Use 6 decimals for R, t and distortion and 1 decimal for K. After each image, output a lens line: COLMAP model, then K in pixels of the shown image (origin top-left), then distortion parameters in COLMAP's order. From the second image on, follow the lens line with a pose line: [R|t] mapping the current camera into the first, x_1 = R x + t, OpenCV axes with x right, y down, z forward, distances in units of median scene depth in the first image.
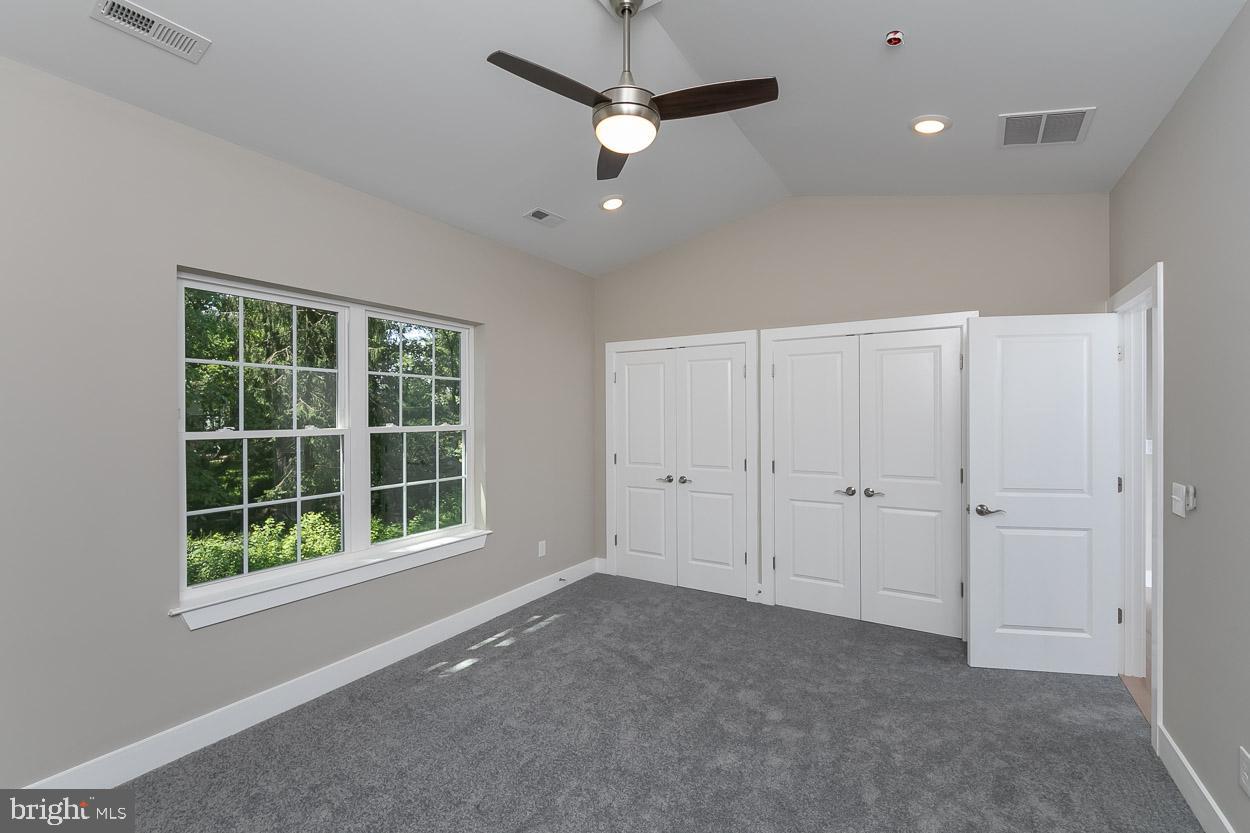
lens RADIAL K [[538.8, 0, 625.0], [0, 538.8, 416.5], [0, 0, 1]] dist [-0.003001, -0.000981]
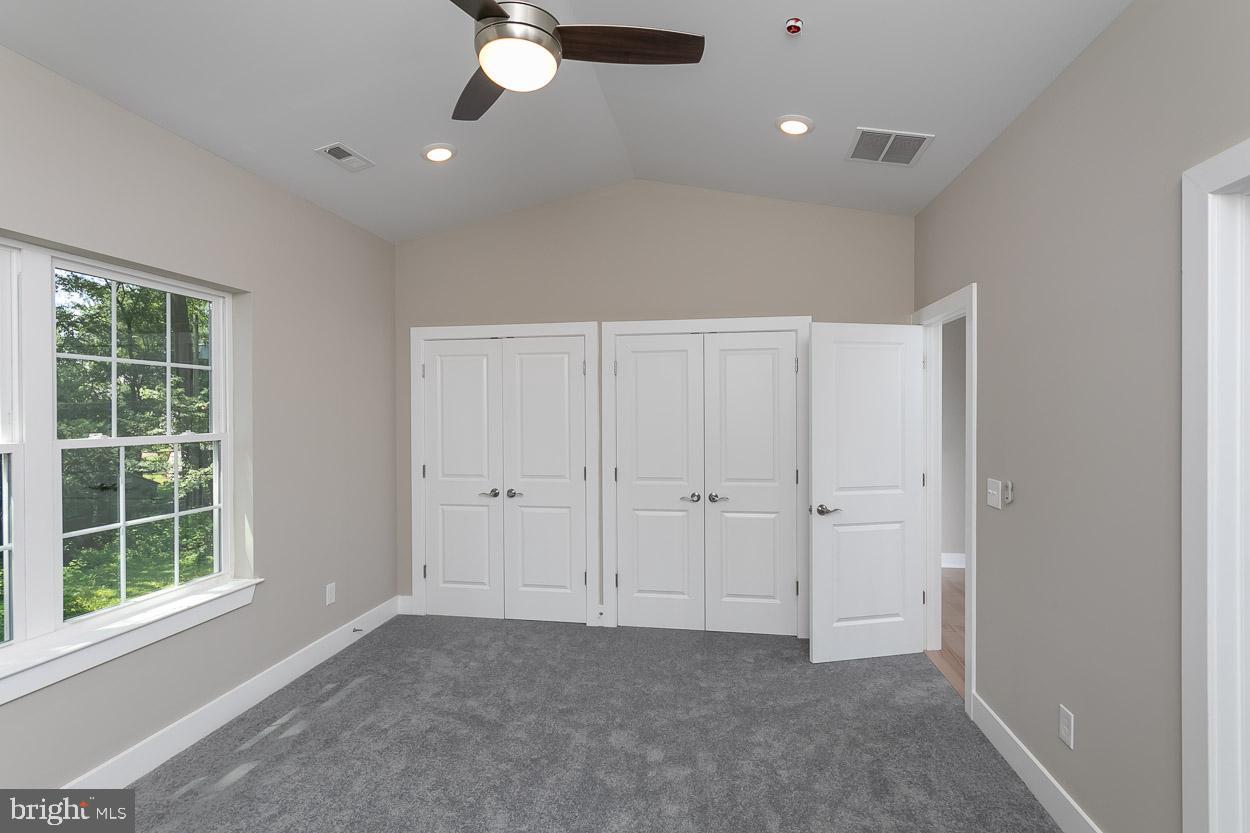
lens RADIAL K [[602.9, 0, 646.8], [0, 602.9, 418.8], [0, 0, 1]] dist [0.002504, -0.000110]
pose [[0.926223, -0.003250, 0.376962, -0.088032], [0.001612, 0.999988, 0.004662, -0.007022], [-0.376972, -0.003710, 0.926217, 0.061406]]
